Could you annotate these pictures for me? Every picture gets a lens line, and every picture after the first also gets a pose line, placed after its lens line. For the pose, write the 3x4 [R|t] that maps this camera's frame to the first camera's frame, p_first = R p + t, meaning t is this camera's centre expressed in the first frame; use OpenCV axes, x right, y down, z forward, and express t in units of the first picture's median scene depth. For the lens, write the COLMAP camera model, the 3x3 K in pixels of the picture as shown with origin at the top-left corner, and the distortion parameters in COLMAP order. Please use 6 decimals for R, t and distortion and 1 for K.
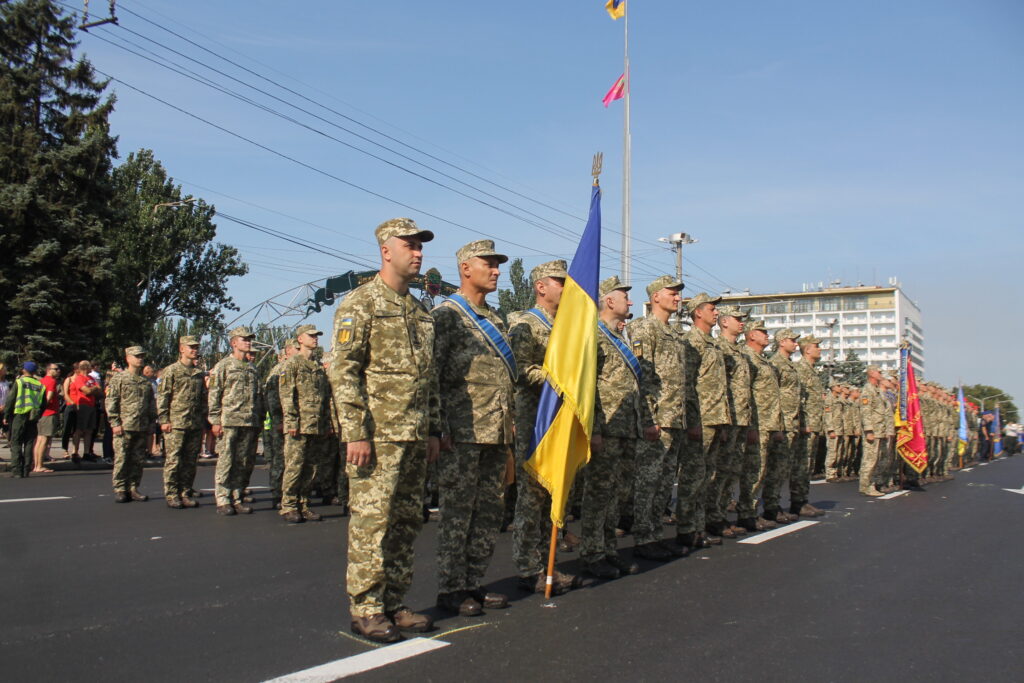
lens RADIAL K [[871.4, 0, 514.4], [0, 871.4, 344.7], [0, 0, 1]] dist [-0.144063, 0.116883]
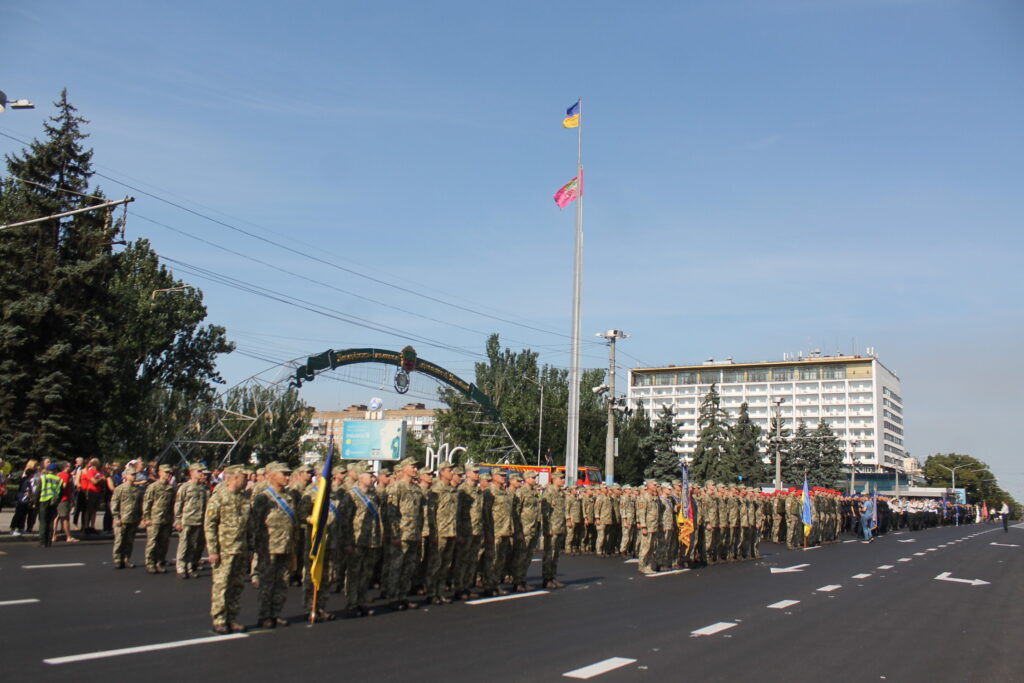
lens RADIAL K [[871.4, 0, 508.4], [0, 871.4, 333.9], [0, 0, 1]] dist [-0.144063, 0.116883]
pose [[0.999899, 0.013848, -0.003077, 0.087413], [-0.014052, 0.996602, -0.081162, -0.044422], [0.001943, 0.081197, 0.996696, -0.200979]]
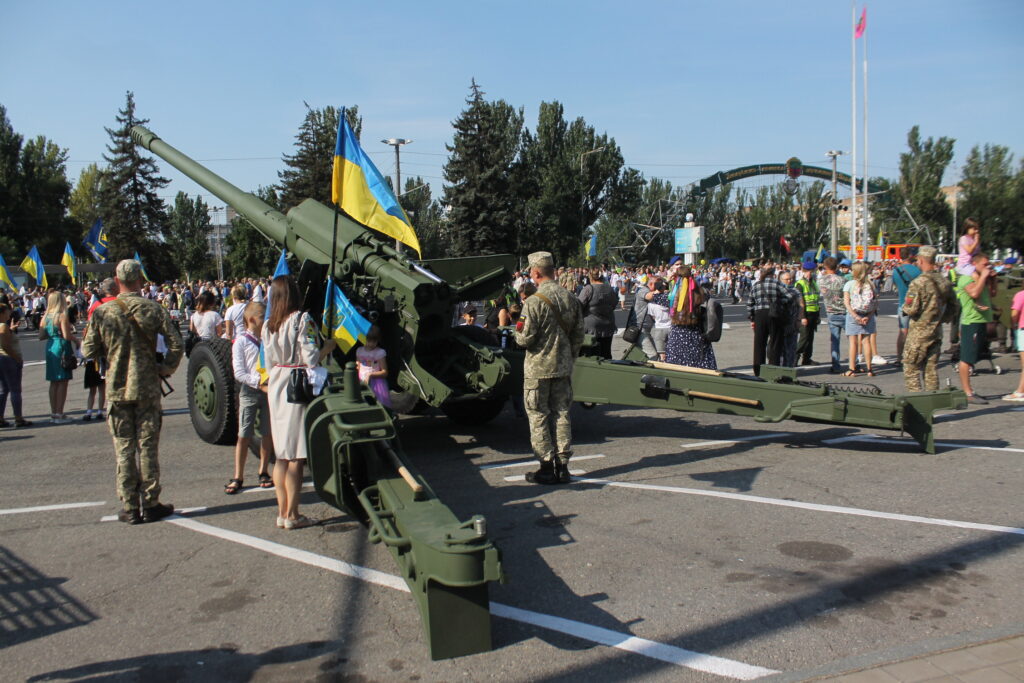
lens RADIAL K [[871.4, 0, 510.6], [0, 871.4, 340.8], [0, 0, 1]] dist [-0.144063, 0.116883]
pose [[0.770550, 0.013255, -0.637242, 1.118002], [0.100609, 0.984720, 0.142139, -0.102344], [0.629389, -0.173638, 0.757443, -0.936510]]
